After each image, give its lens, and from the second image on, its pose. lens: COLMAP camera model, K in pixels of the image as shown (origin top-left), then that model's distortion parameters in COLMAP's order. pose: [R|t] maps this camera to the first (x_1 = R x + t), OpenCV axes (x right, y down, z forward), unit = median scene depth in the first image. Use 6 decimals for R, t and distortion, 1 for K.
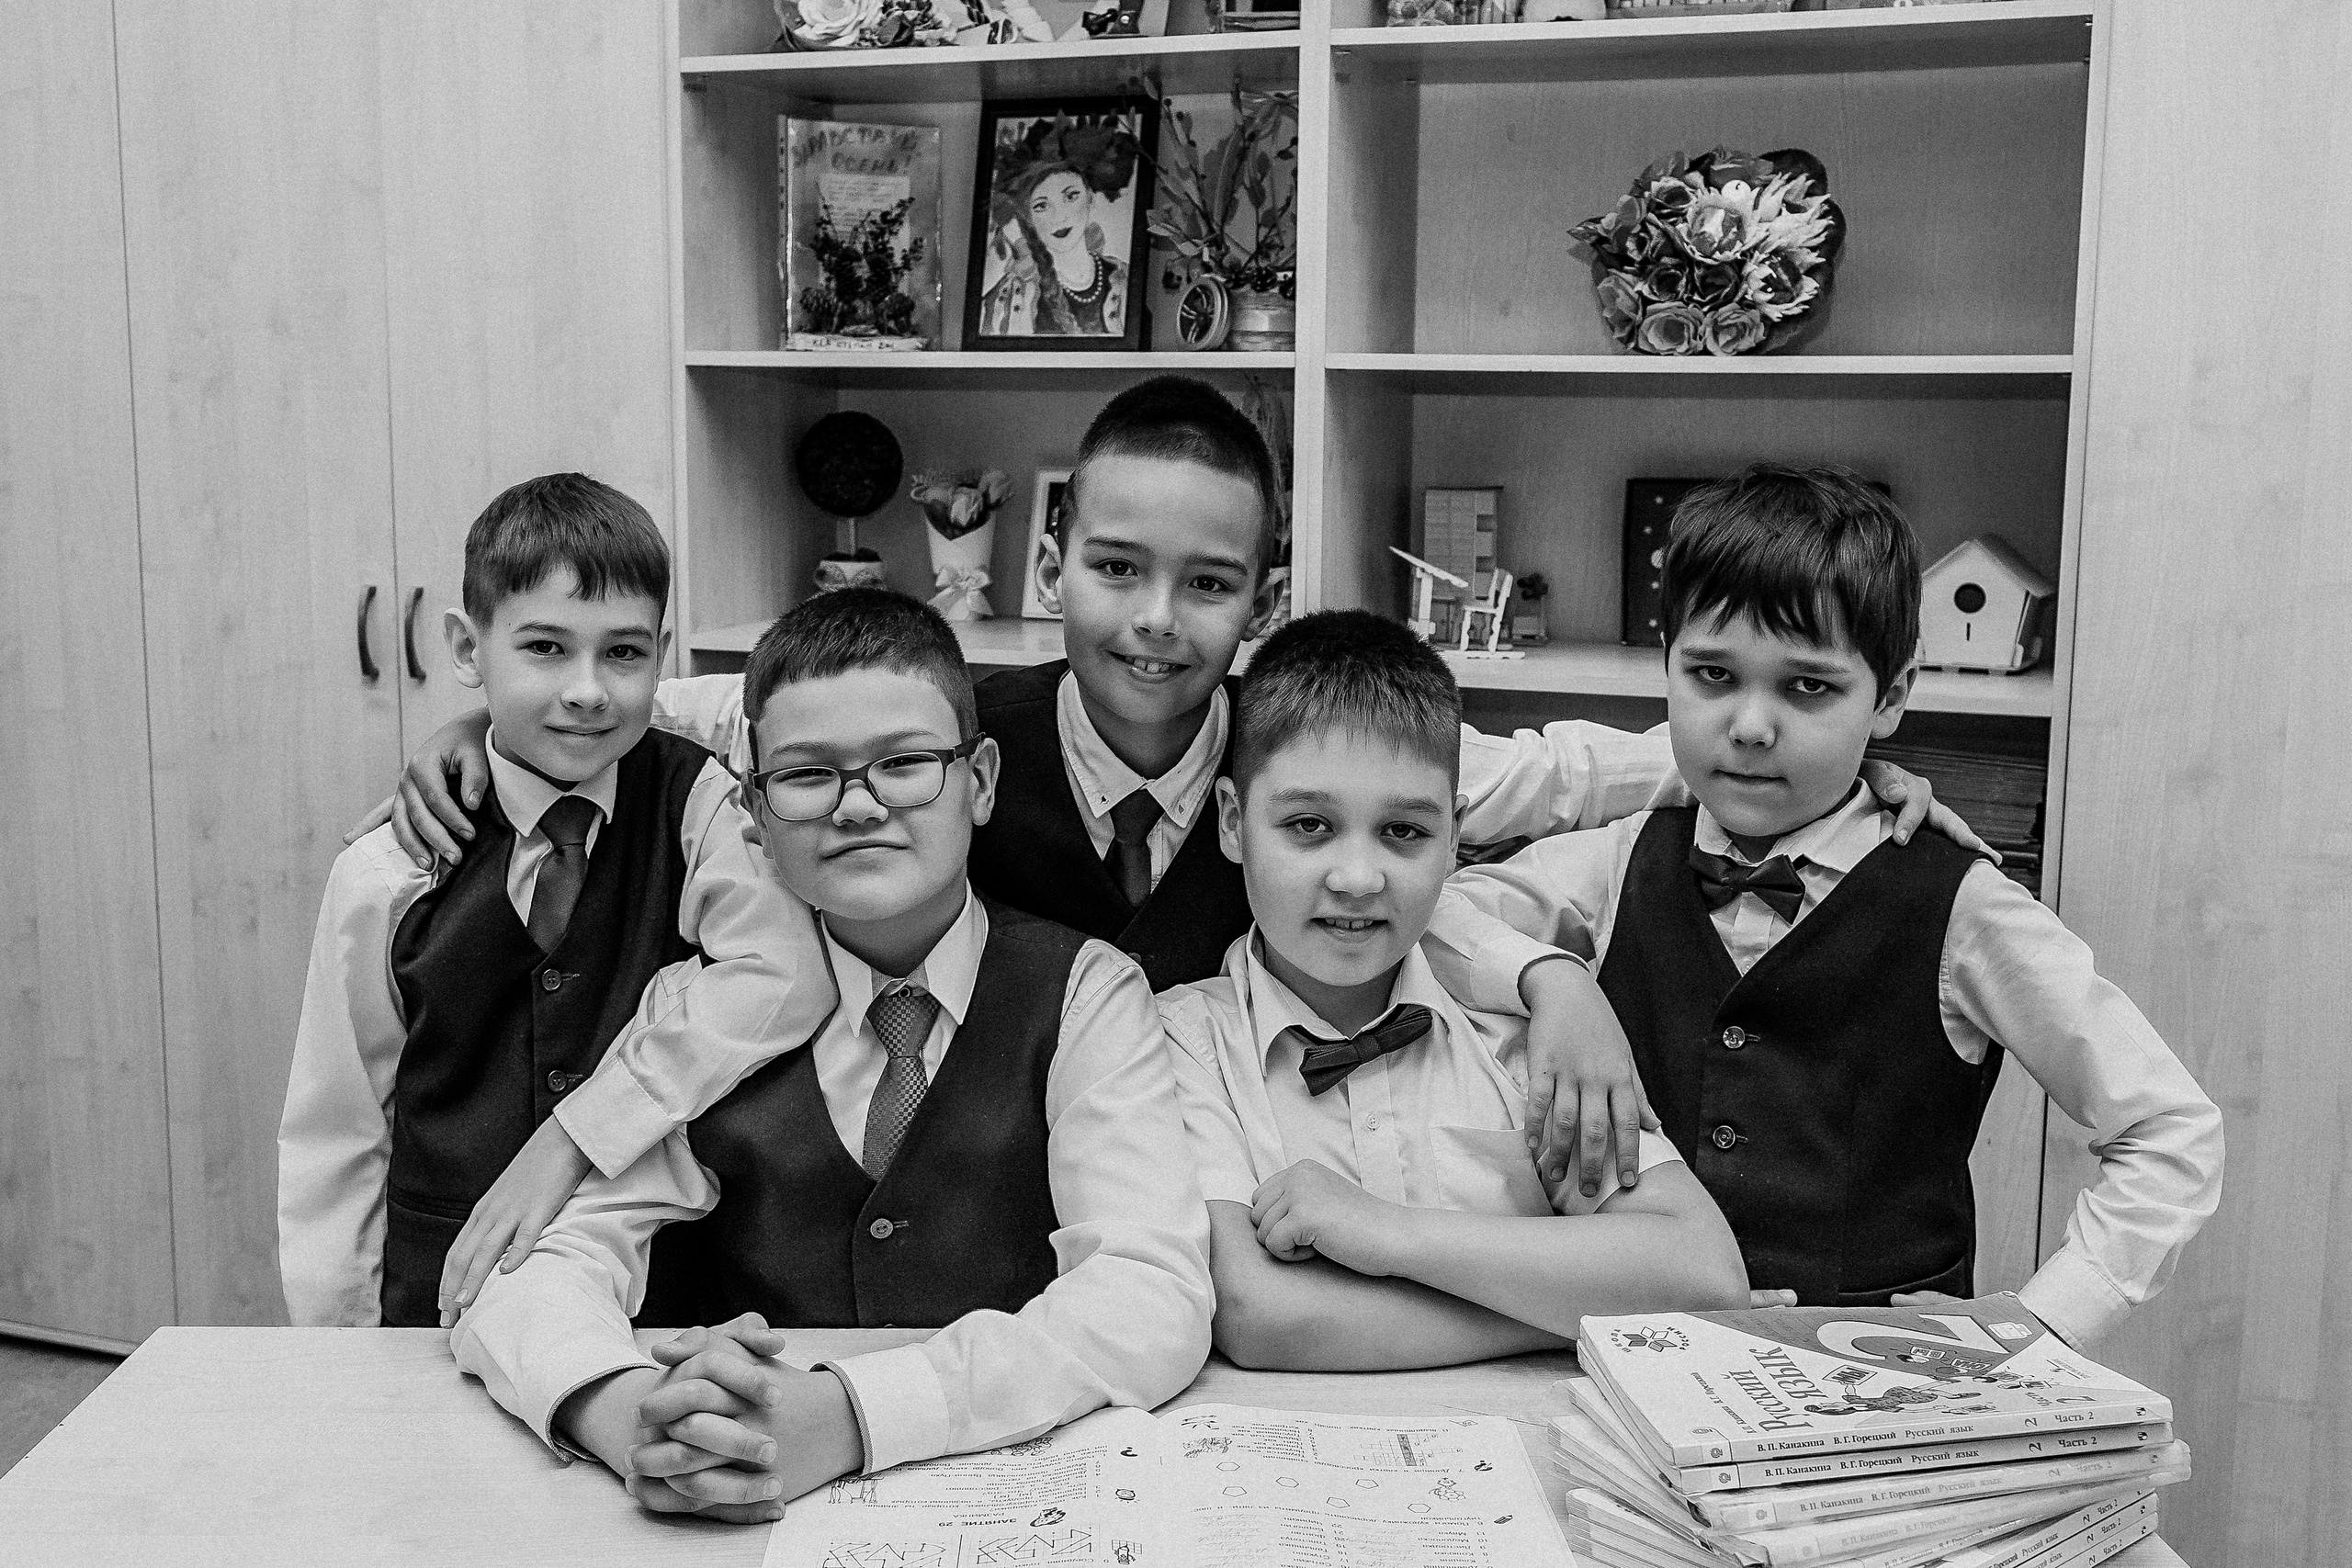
lens RADIAL K [[2537.2, 0, 1135.5], [0, 2537.2, 744.4], [0, 0, 1]] dist [-0.003319, 0.033737]
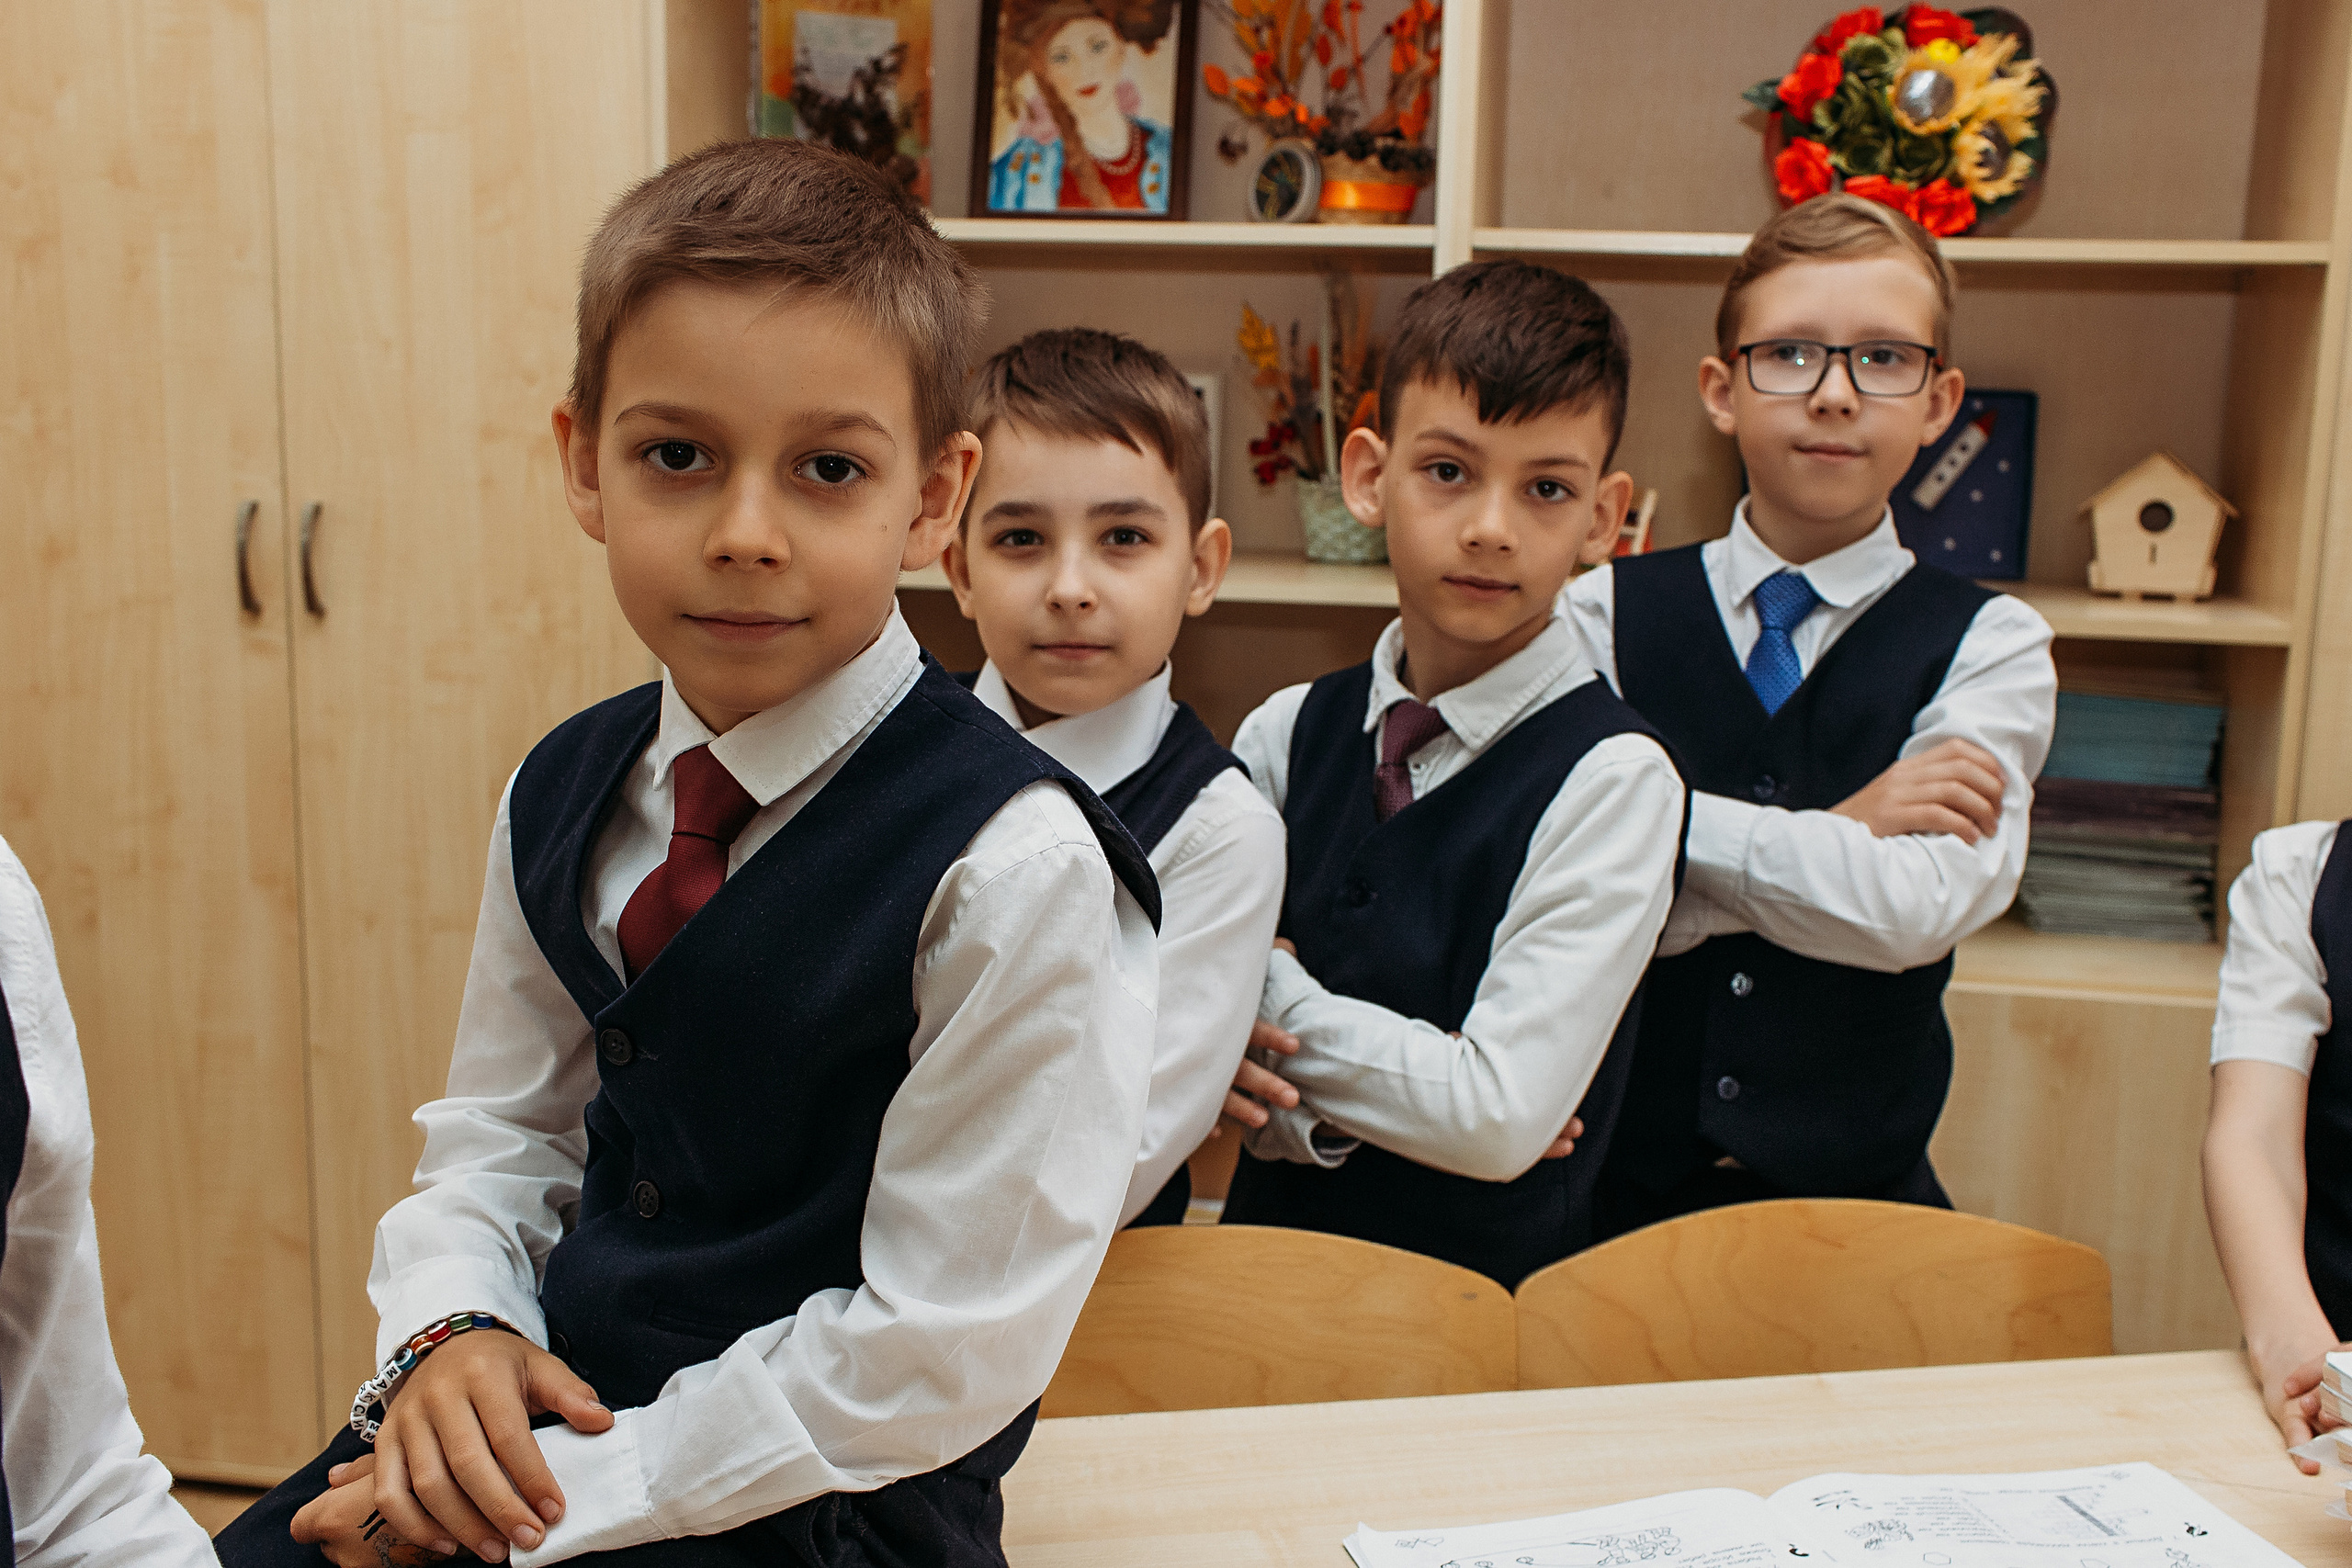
lens RADIAL K [[2635.8, 0, 1232.3], [0, 2635.8, 798.2], [0, 0, 1]] dist [0.000112, 0.027823]
pose [[0.983381, -0.016141, 0.180837, -0.152181], [0.009509, 0.999252, 0.037476, 0.004113], [-0.181307, -0.035134, 0.982799, 0.114145]]
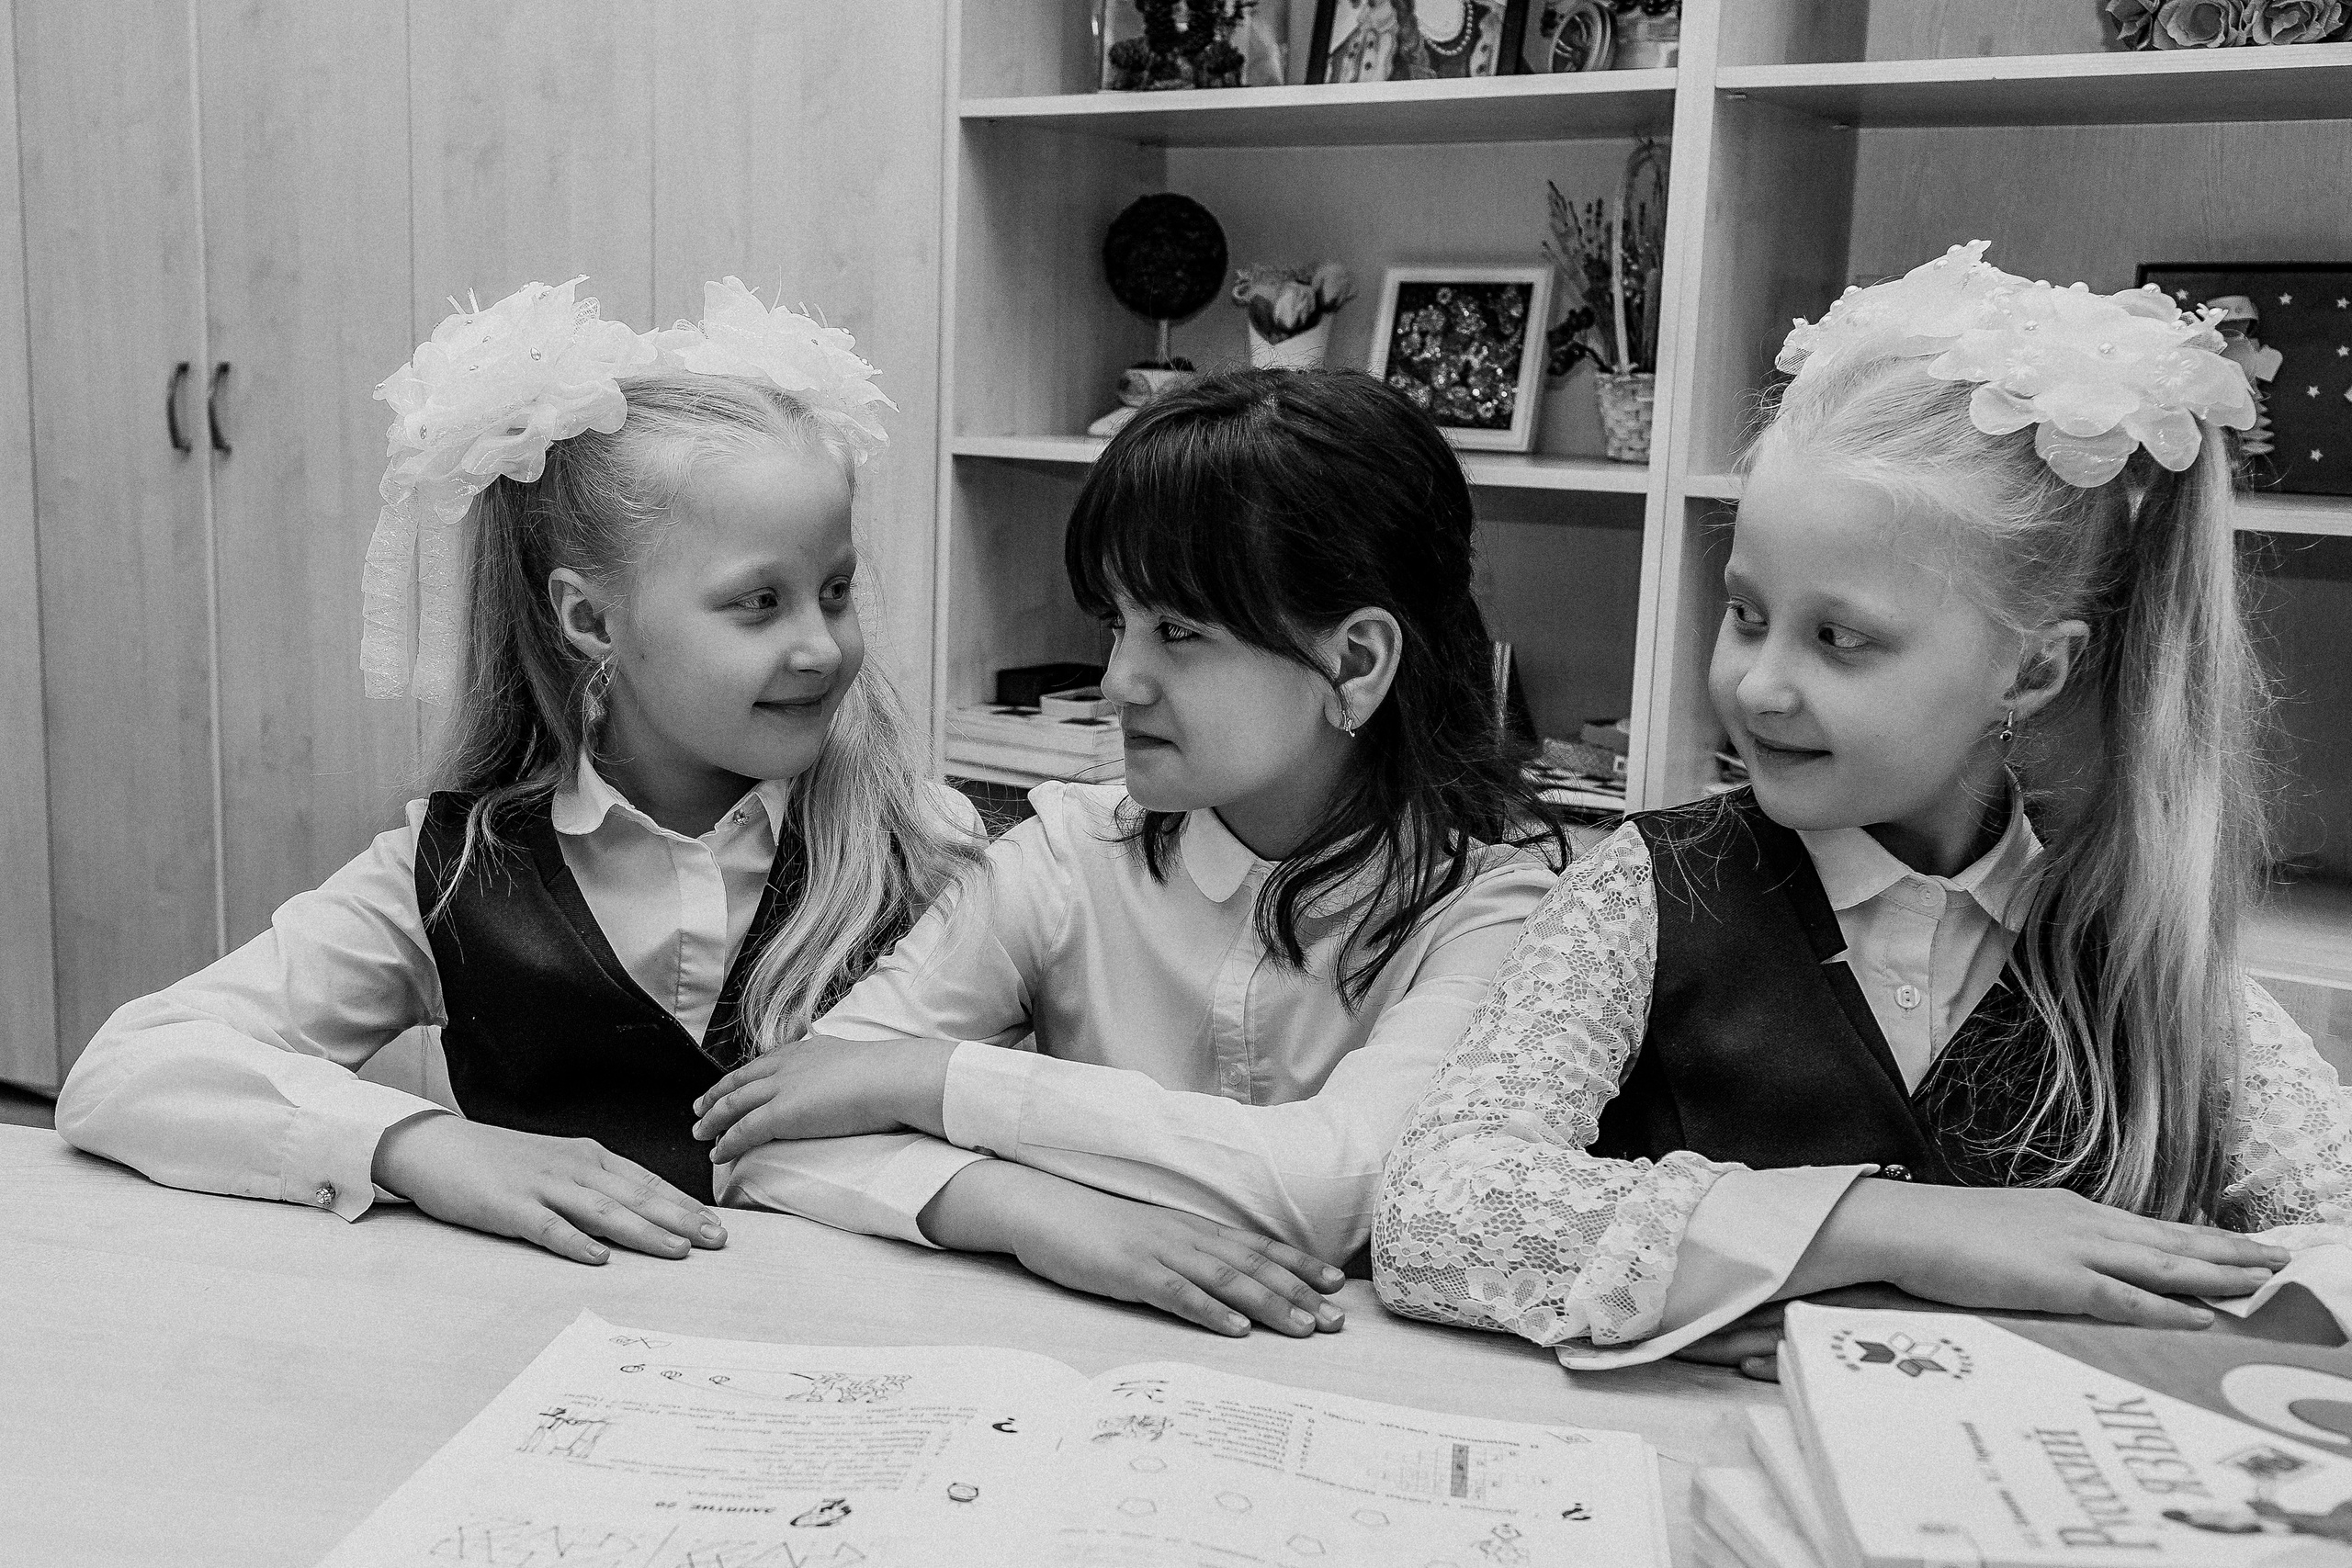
lens RADIAL K [[2480.5, 0, 1047.8], [0, 2480.5, 775.2], [0, 0, 1]] dist [0.003911, 0.024786]
pose [[0.967600, 0.063349, -0.244413, 0.068154], [-0.058917, 0.997939, 0.025410, 0.047543], [0.245519, -0.010187, 0.969338, 0.193202]]
